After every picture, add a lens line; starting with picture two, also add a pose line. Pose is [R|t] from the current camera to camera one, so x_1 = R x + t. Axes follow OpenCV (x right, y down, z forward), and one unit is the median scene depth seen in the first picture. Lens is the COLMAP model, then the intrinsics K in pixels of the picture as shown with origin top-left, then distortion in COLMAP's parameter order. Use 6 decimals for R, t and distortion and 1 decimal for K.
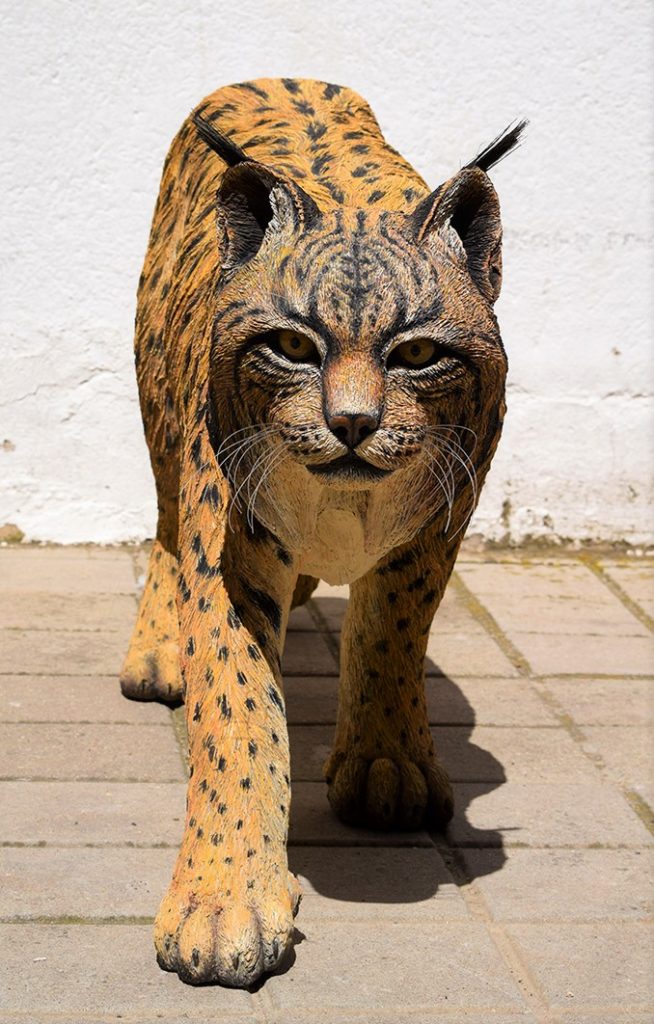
lens RADIAL K [[2695.7, 0, 325.6], [0, 2695.7, 501.6], [0, 0, 1]] dist [0.083595, 0.000000]
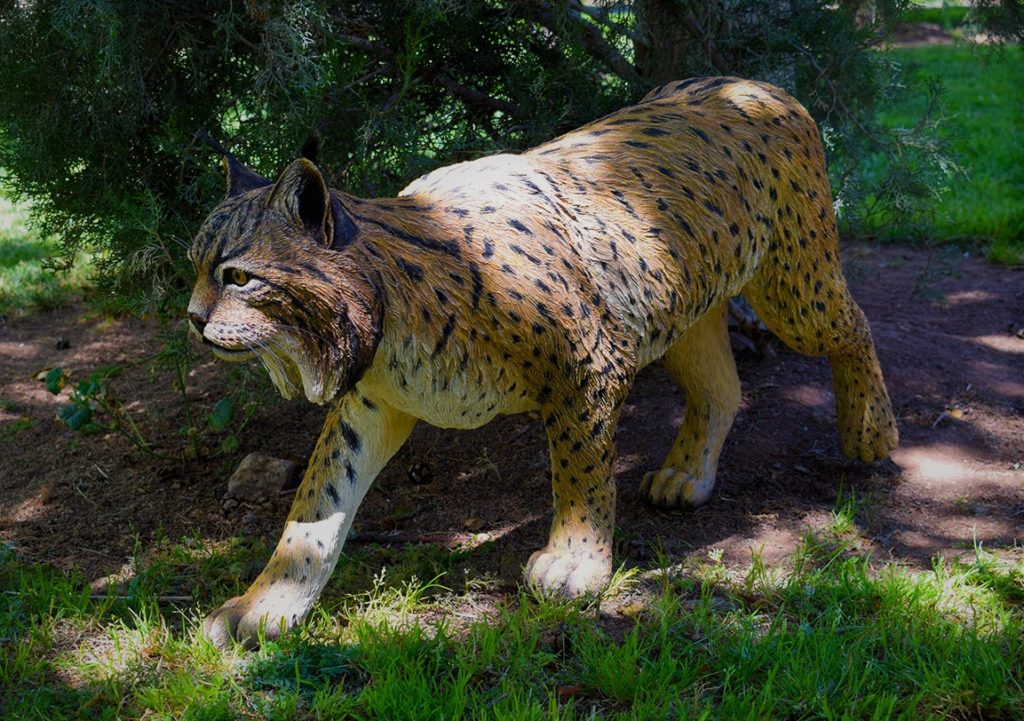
lens RADIAL K [[1945.4, 0, 510.7], [0, 1945.4, 360.5], [0, 0, 1]] dist [-0.050166, 0.000000]
pose [[0.634285, 0.075228, -0.769431, 0.929890], [-0.066473, 0.996875, 0.042668, -0.059742], [0.770236, 0.024083, 0.637304, 0.363375]]
